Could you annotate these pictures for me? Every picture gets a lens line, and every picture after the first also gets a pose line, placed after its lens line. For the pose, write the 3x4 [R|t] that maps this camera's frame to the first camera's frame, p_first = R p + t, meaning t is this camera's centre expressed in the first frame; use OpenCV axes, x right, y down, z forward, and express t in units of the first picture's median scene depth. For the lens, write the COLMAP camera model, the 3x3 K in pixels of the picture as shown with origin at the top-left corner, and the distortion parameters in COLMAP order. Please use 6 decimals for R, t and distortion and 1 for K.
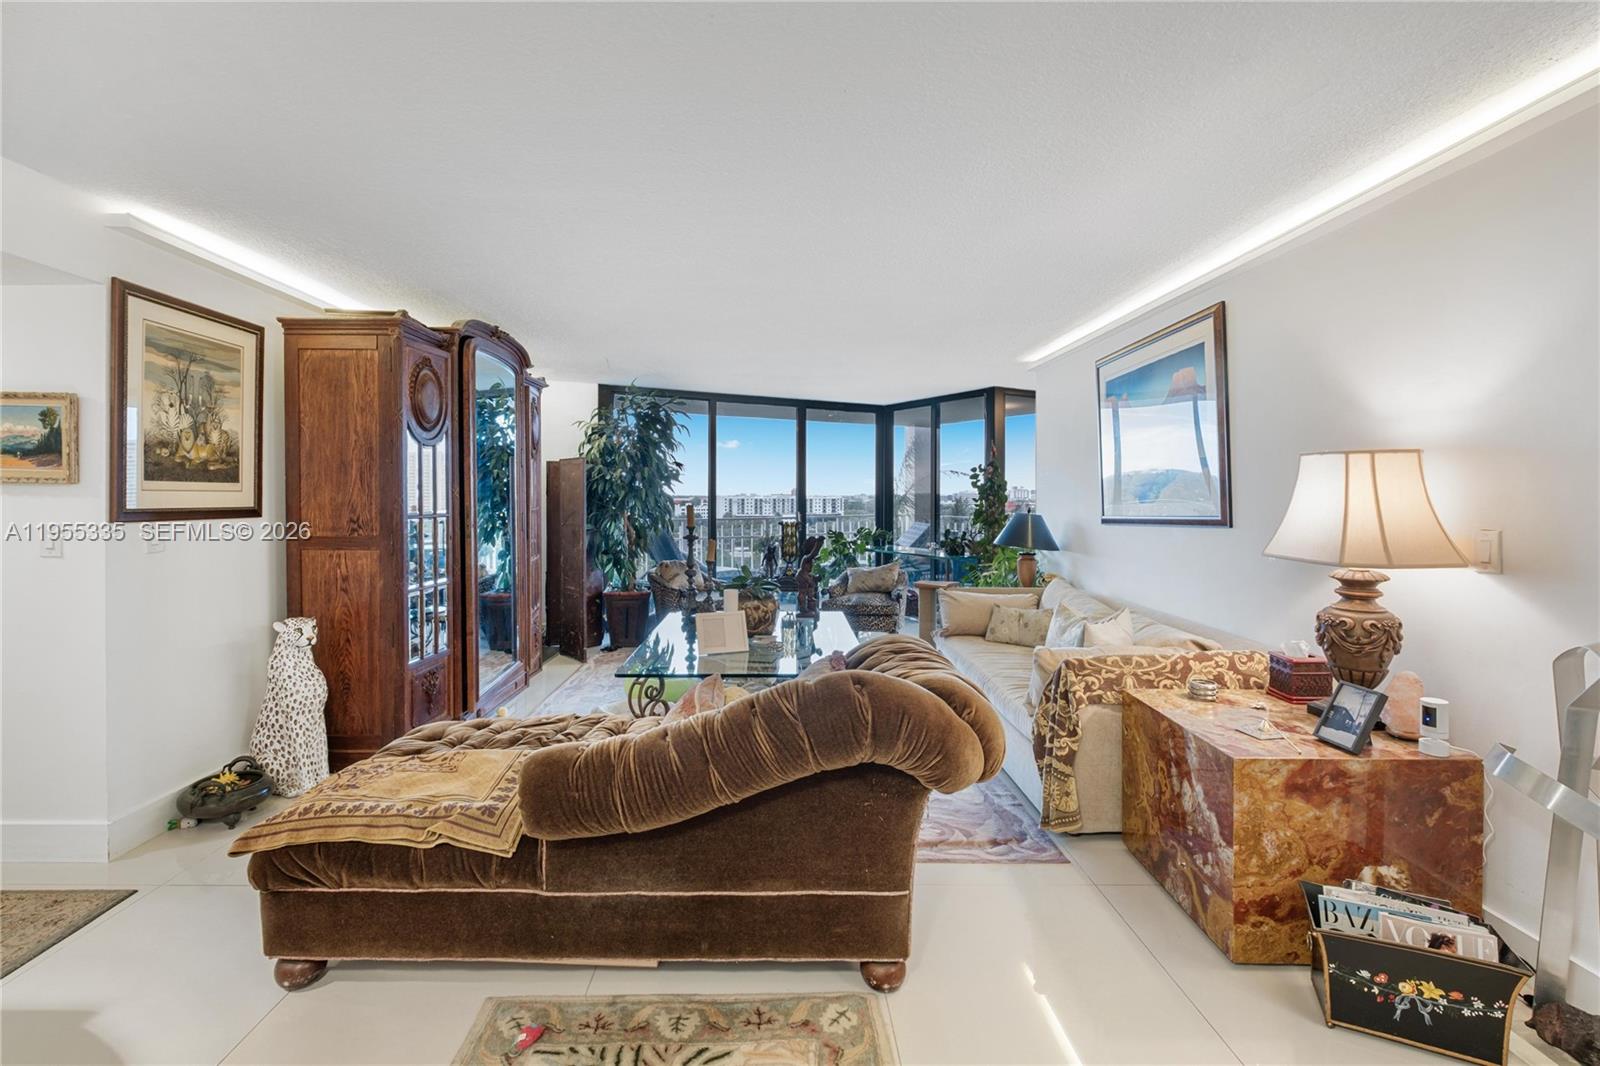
lens RADIAL K [[726.4, 0, 790.6], [0, 726.4, 503.2], [0, 0, 1]] dist [0.005454, 0.000034]
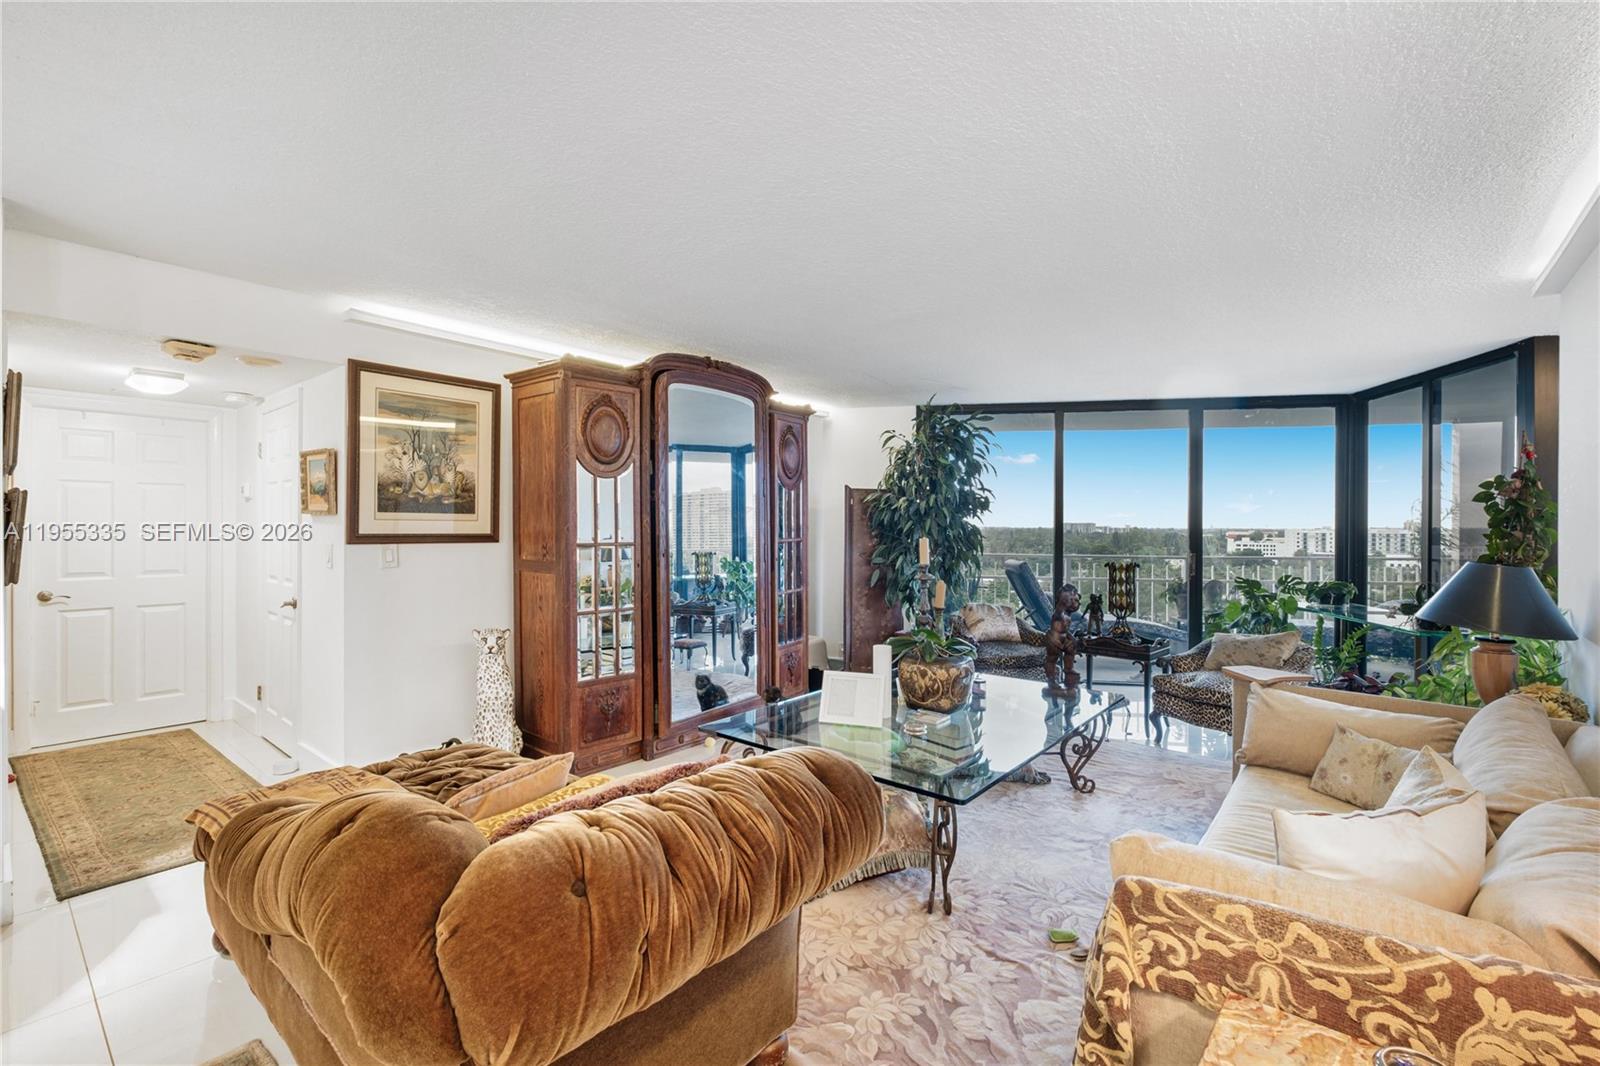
lens RADIAL K [[715.8, 0, 800.0], [0, 715.8, 533.0], [0, 0, 1]] dist [0.016930, -0.011136]
pose [[0.761577, 0.010397, -0.647991, 0.429727], [-0.012532, 0.999921, 0.001316, -0.004034], [0.647953, 0.007119, 0.761647, 0.421747]]
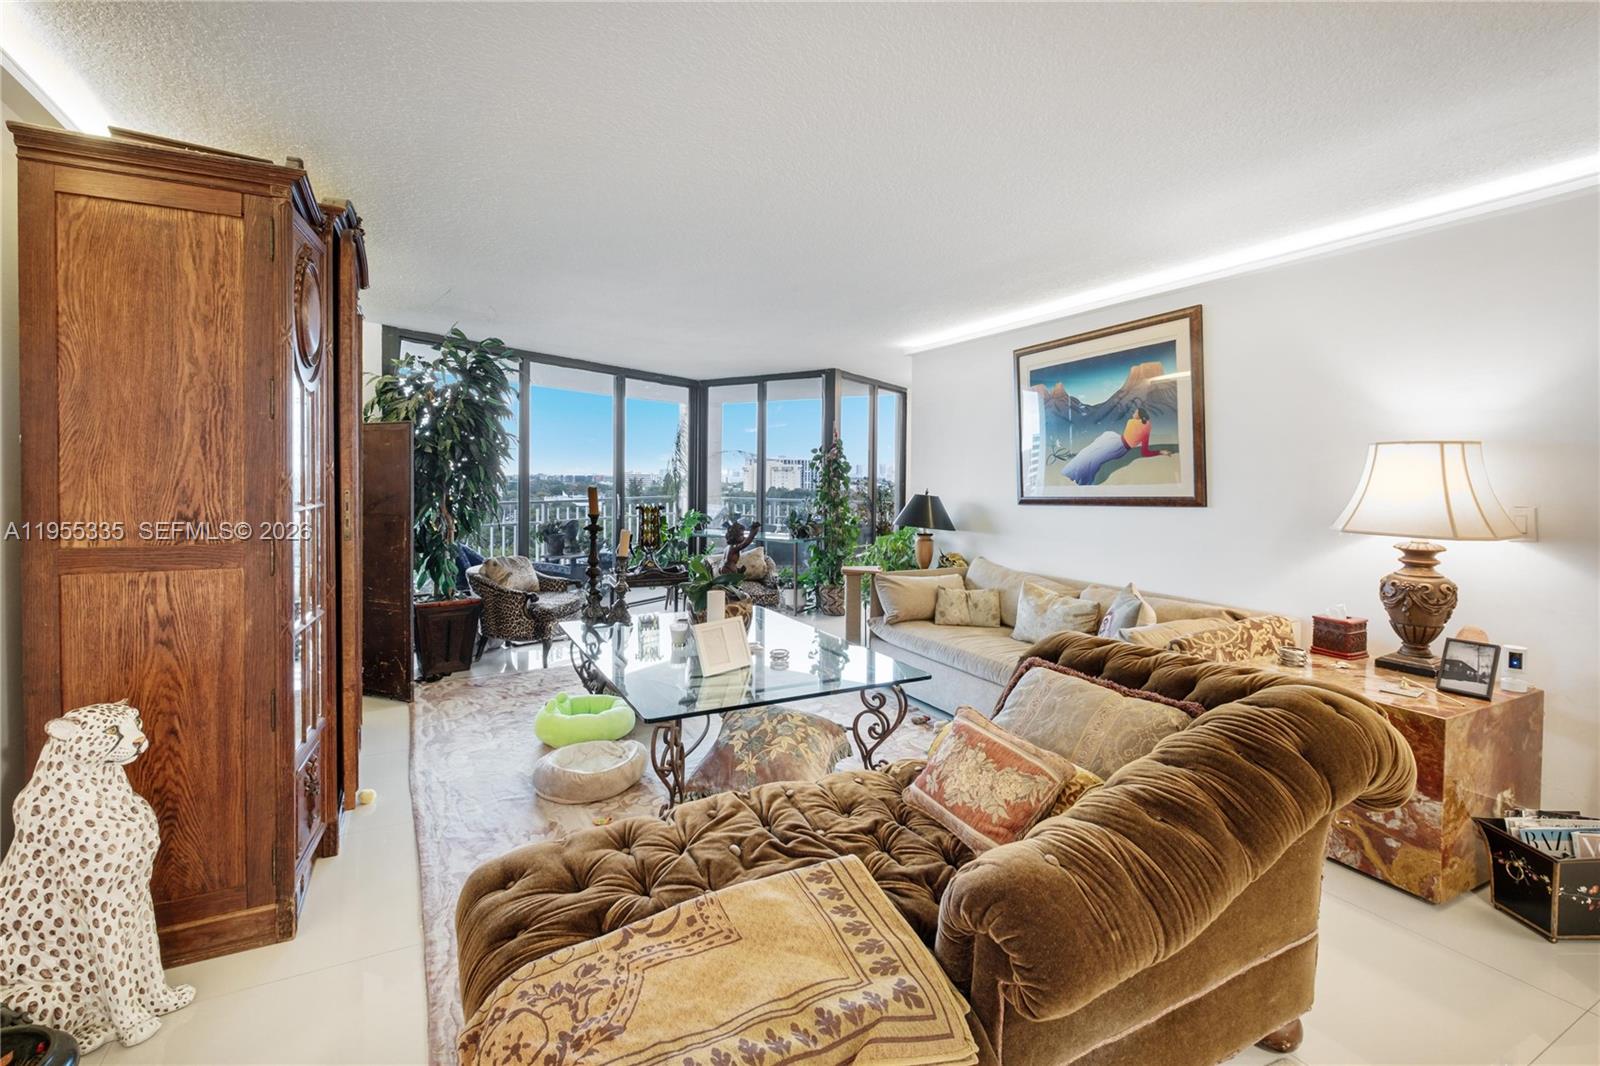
lens RADIAL K [[712.1, 0, 800.7], [0, 712.1, 490.4], [0, 0, 1]] dist [-0.000507, 0.000003]
pose [[0.886651, -0.004076, 0.462421, -0.446068], [-0.000077, 0.999960, 0.008961, -0.001731], [-0.462439, -0.007981, 0.886615, 0.303110]]
